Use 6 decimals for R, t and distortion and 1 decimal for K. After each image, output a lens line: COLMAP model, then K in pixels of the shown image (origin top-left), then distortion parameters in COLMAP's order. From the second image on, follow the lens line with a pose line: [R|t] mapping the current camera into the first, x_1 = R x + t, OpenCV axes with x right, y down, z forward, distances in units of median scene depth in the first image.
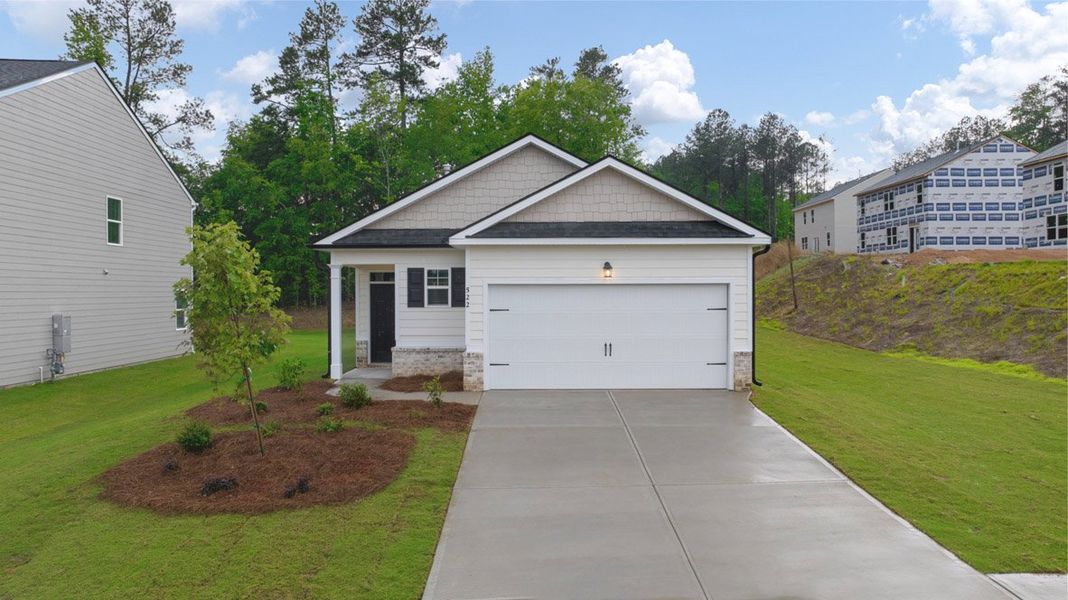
lens RADIAL K [[734.9, 0, 535.3], [0, 734.9, 301.1], [0, 0, 1]] dist [-0.005138, -0.000399]
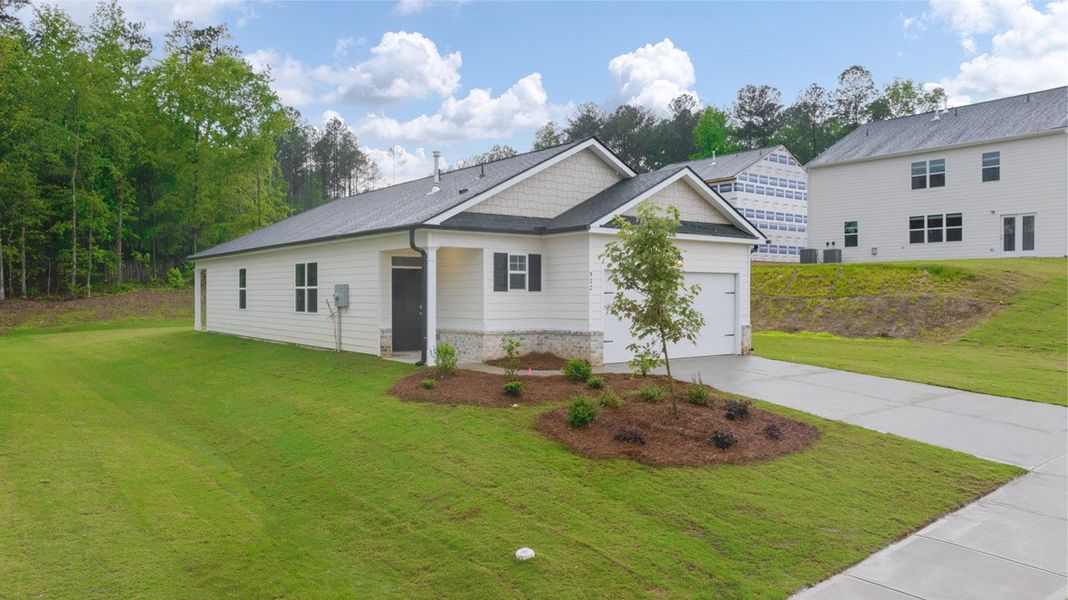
lens RADIAL K [[734.9, 0, 533.3], [0, 734.9, 297.2], [0, 0, 1]] dist [-0.005138, -0.000399]
pose [[0.804944, 0.000166, 0.593351, -0.734613], [0.004639, 0.999968, -0.006574, 0.023589], [-0.593333, 0.008044, 0.804917, 0.148336]]
